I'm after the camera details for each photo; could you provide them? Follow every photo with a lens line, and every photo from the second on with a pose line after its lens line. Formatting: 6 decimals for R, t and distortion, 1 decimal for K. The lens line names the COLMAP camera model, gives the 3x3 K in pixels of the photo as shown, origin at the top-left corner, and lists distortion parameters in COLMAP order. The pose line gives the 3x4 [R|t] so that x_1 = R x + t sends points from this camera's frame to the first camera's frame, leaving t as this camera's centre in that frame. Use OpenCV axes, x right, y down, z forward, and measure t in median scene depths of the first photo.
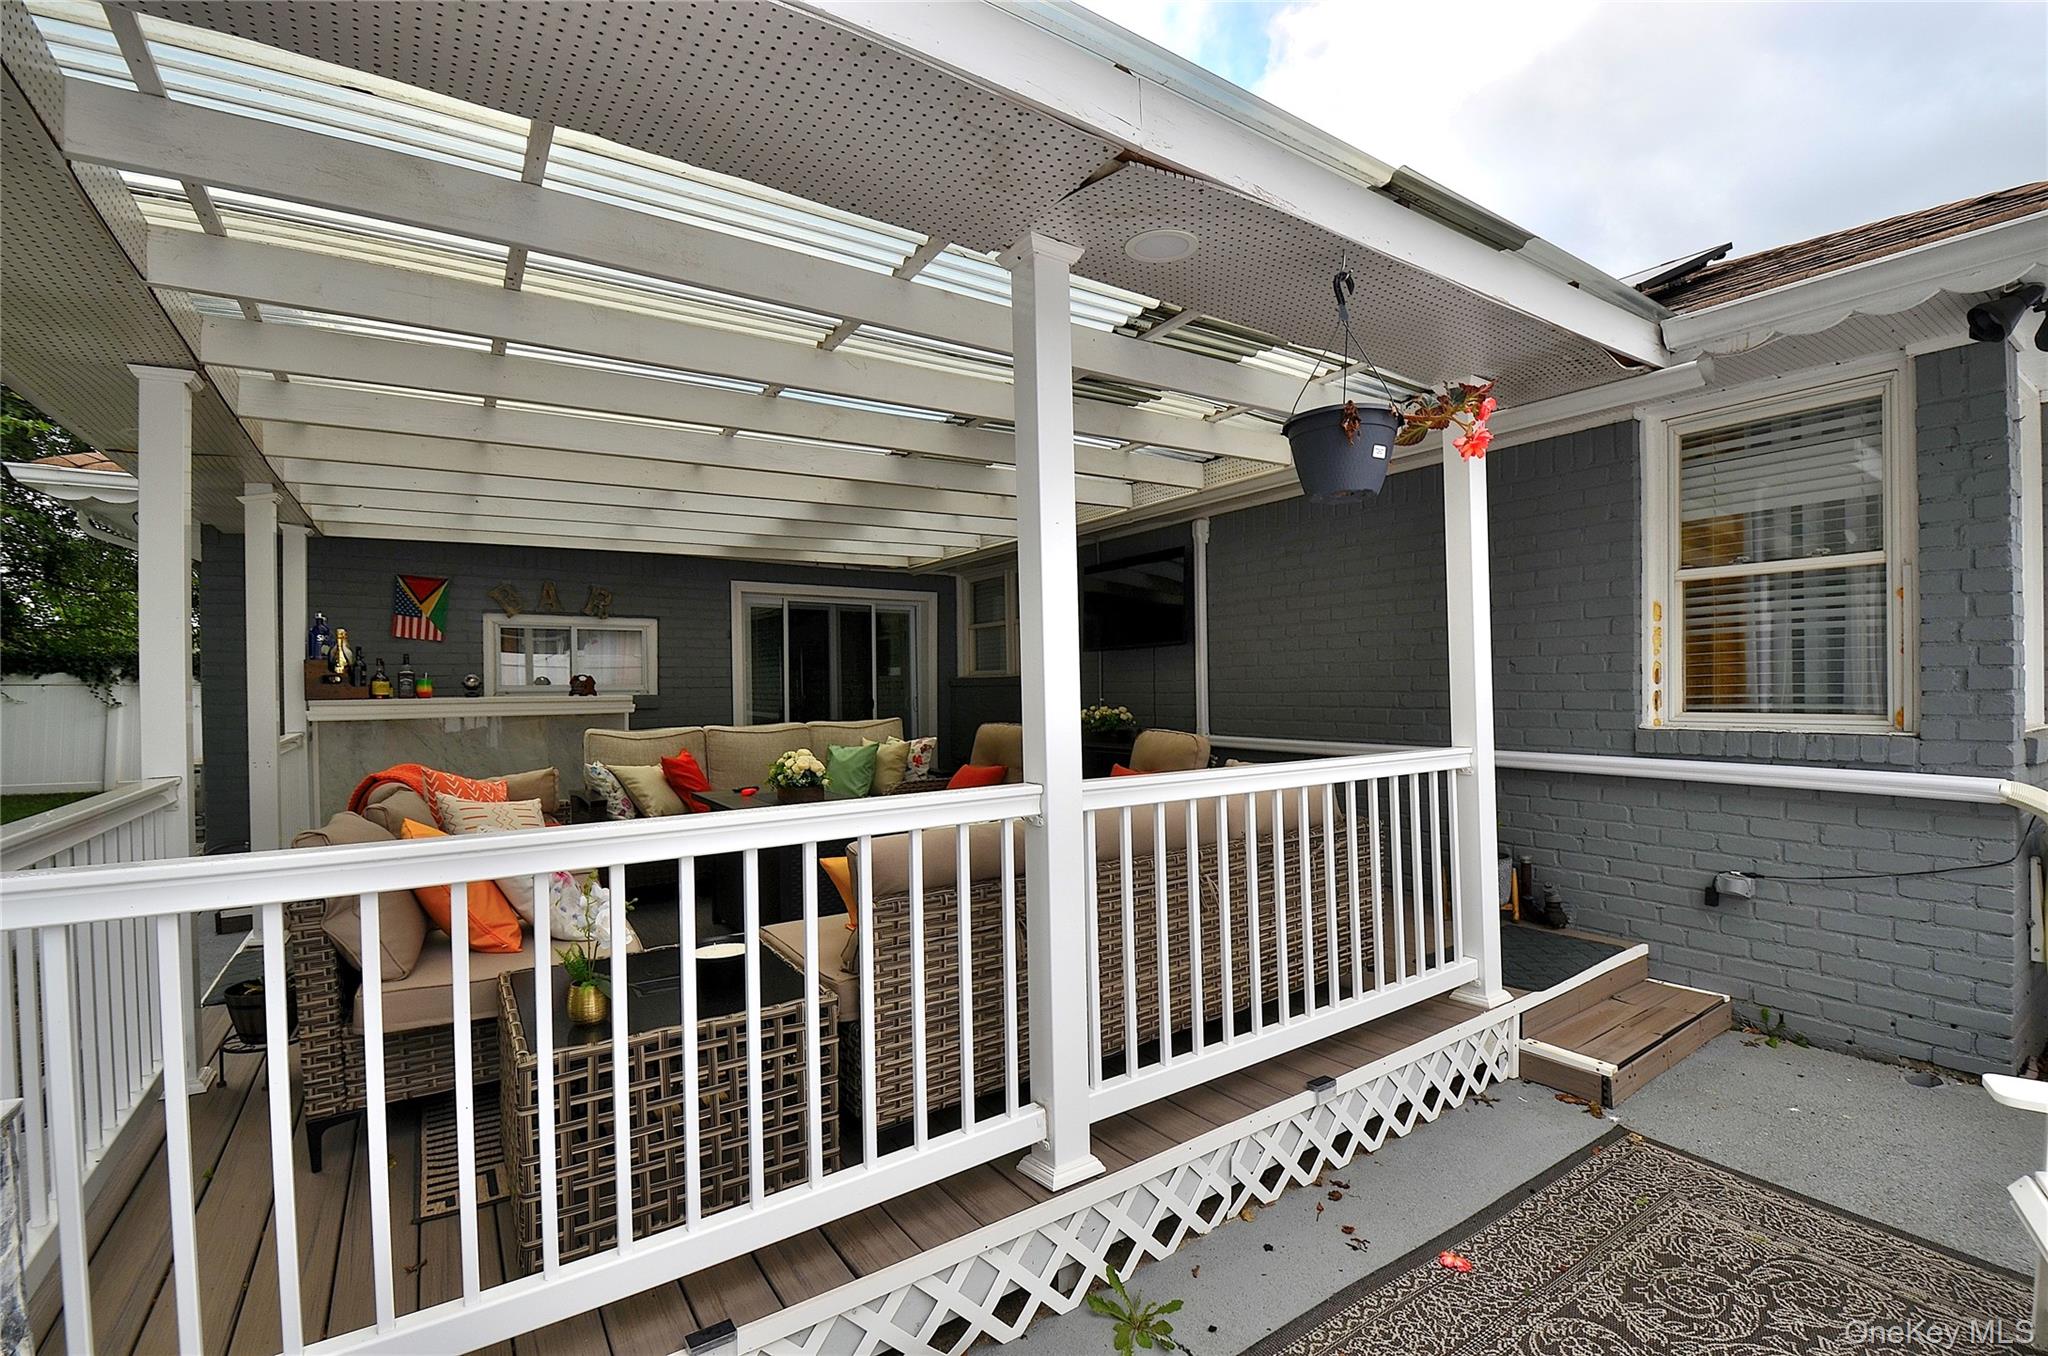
lens RADIAL K [[904.5, 0, 1065.7], [0, 904.5, 685.3], [0, 0, 1]] dist [-0.016817, -0.010752]
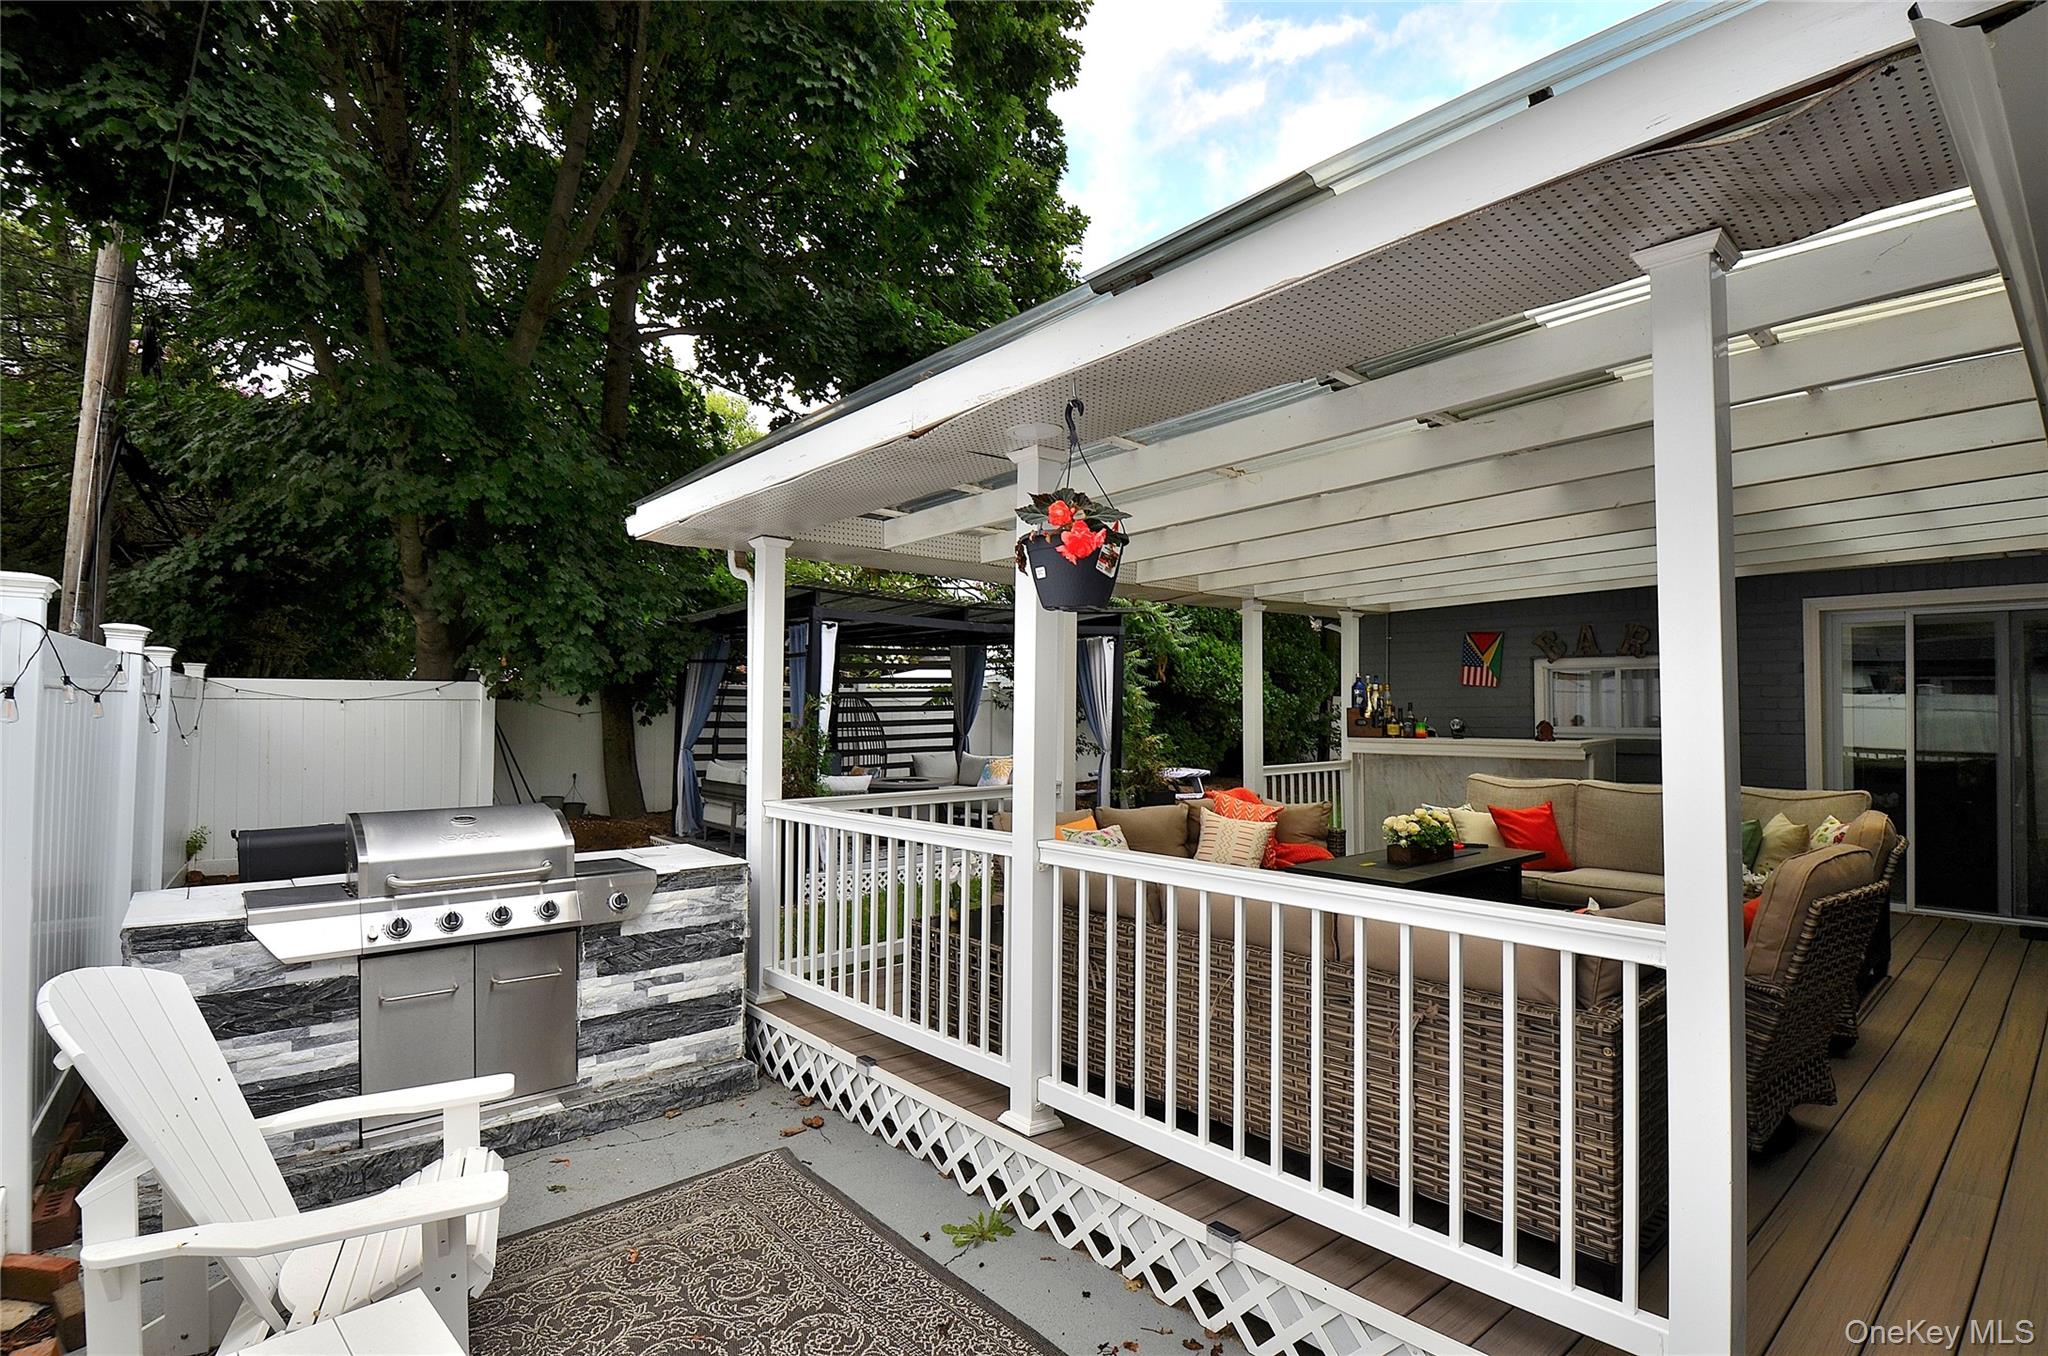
lens RADIAL K [[946.6, 0, 1024.0], [0, 946.6, 678.0], [0, 0, 1]] dist [-0.043617, -0.000021]
pose [[0.105899, -0.024176, -0.994083, 1.170533], [0.002006, 0.999708, -0.024099, -0.085434], [0.994375, 0.000558, 0.105917, 0.688680]]
